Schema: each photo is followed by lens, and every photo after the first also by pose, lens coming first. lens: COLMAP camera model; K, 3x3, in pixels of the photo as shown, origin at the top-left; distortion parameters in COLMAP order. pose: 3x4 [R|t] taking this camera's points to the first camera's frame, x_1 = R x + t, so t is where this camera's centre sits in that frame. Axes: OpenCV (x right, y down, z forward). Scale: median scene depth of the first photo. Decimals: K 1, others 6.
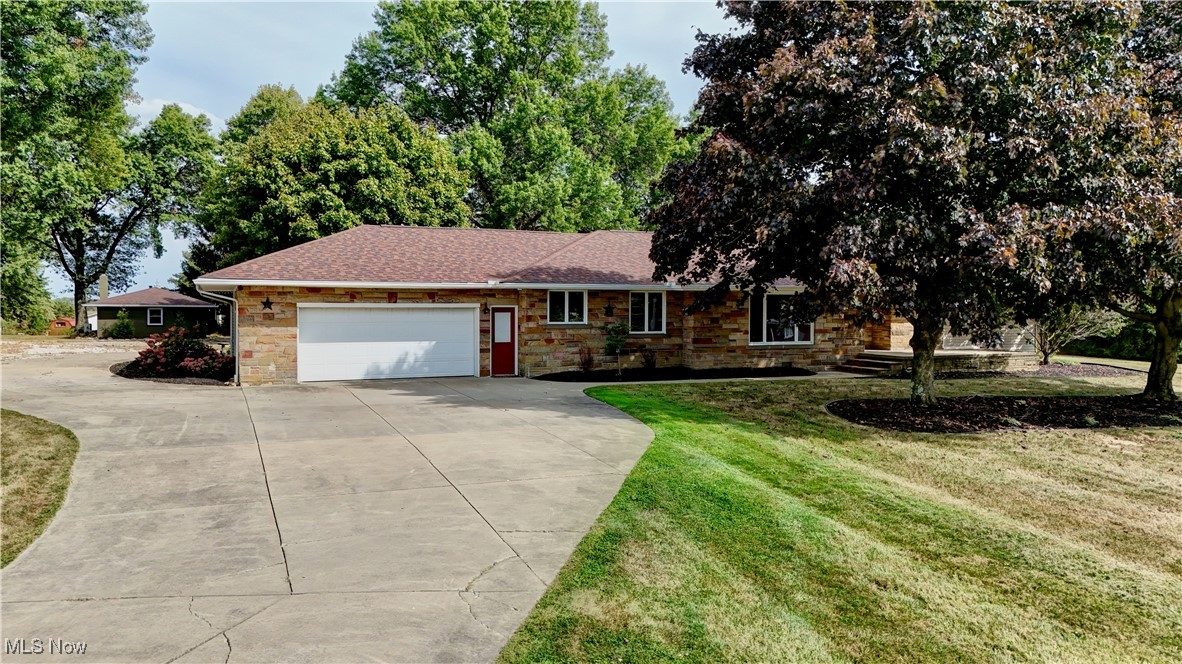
lens RADIAL K [[866.7, 0, 585.4], [0, 866.7, 329.5], [0, 0, 1]] dist [0.102014, -0.093993]
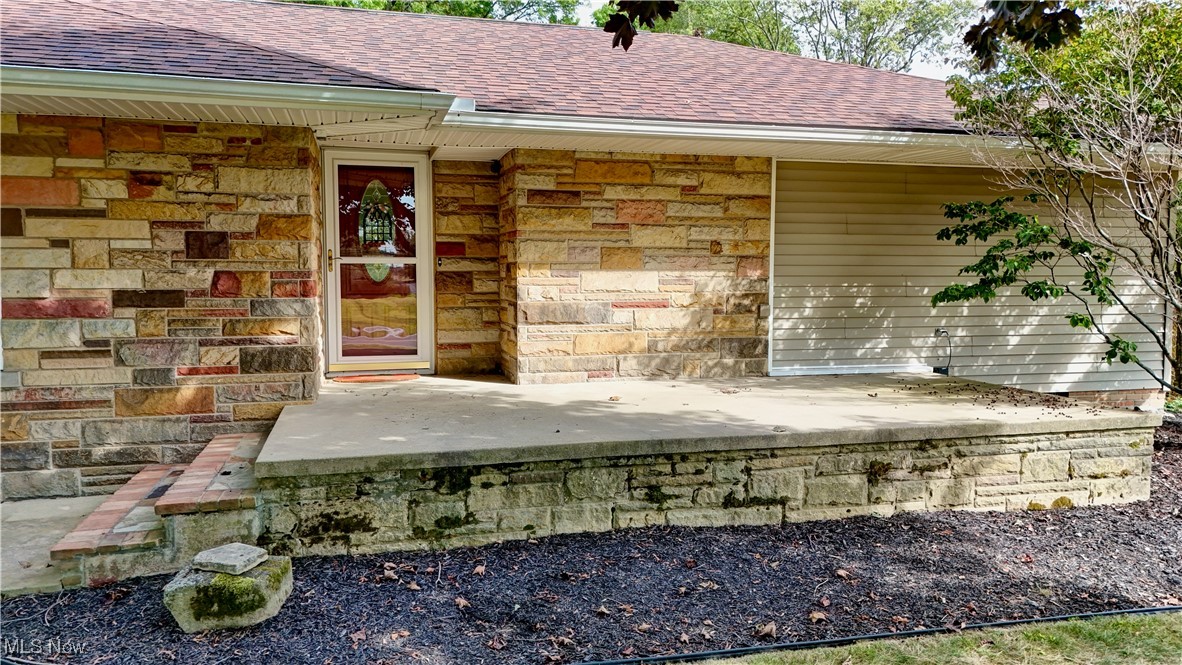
lens RADIAL K [[866.7, 0, 585.4], [0, 866.7, 330.0], [0, 0, 1]] dist [0.102014, -0.093993]
pose [[0.987833, 0.009680, -0.155217, 0.450872], [-0.003285, 0.999137, 0.041399, -0.002086], [0.155484, -0.040385, 0.987013, 0.844232]]
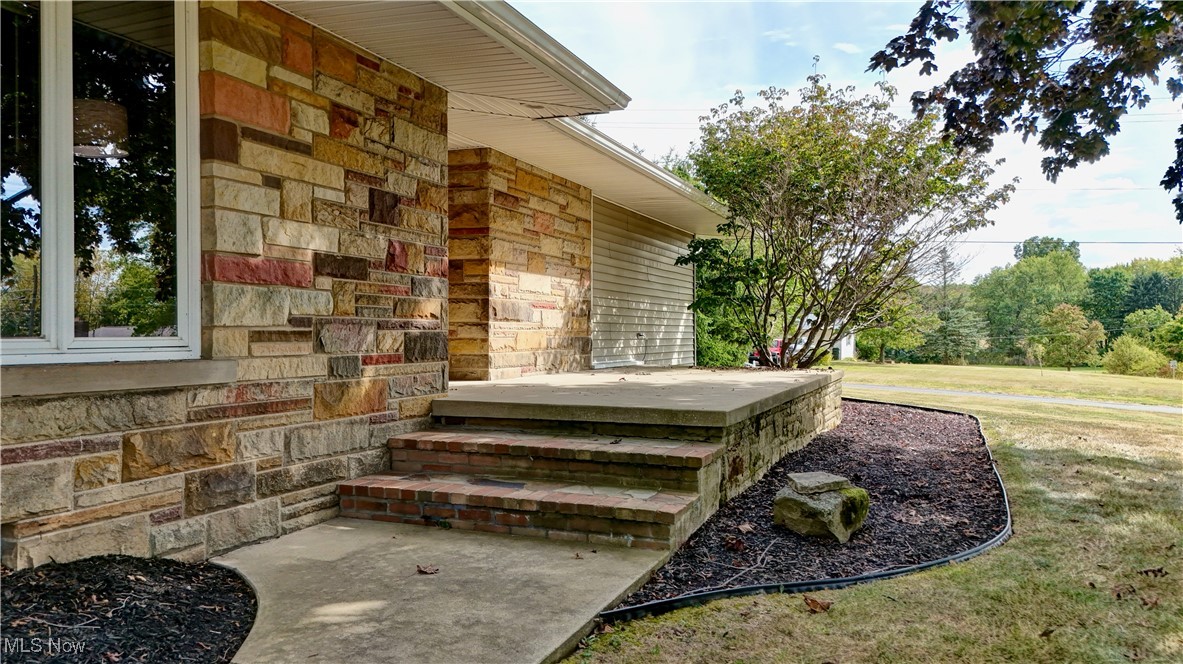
lens RADIAL K [[867.4, 0, 585.9], [0, 867.4, 329.5], [0, 0, 1]] dist [0.102014, -0.093993]
pose [[0.722454, 0.002650, 0.691414, 0.217297], [0.016693, 0.999634, -0.021274, 0.016910], [-0.691218, 0.026912, 0.722145, 0.890577]]
